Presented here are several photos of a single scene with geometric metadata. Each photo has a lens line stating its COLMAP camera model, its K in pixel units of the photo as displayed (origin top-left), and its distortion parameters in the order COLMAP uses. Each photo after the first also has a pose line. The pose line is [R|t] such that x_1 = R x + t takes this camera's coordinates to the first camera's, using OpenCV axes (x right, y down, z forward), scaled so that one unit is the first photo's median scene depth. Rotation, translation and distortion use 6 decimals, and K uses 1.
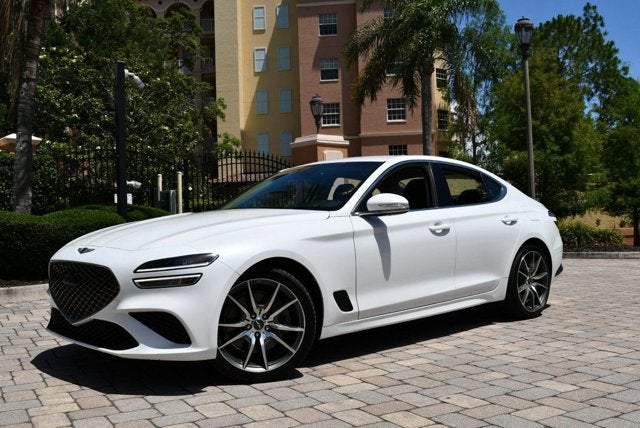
lens RADIAL K [[687.5, 0, 313.5], [0, 687.5, 219.7], [0, 0, 1]] dist [-0.061629, 0.000000]
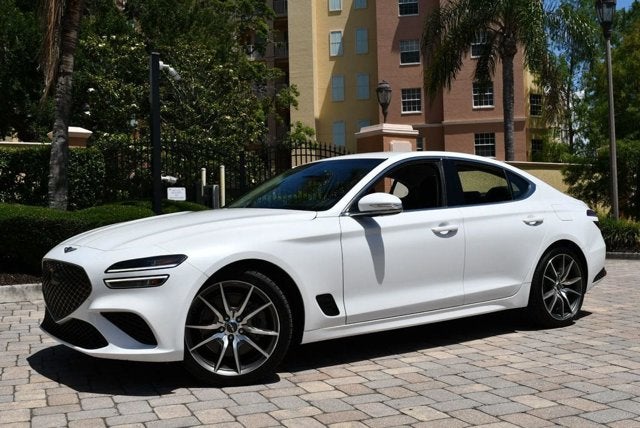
lens RADIAL K [[738.0, 0, 305.9], [0, 738.0, 223.1], [0, 0, 1]] dist [-0.059946, 0.000000]
pose [[0.991391, 0.006648, -0.130769, 0.117724], [-0.004960, 0.999900, 0.013235, -0.007883], [0.130844, -0.012472, 0.991324, -0.021336]]
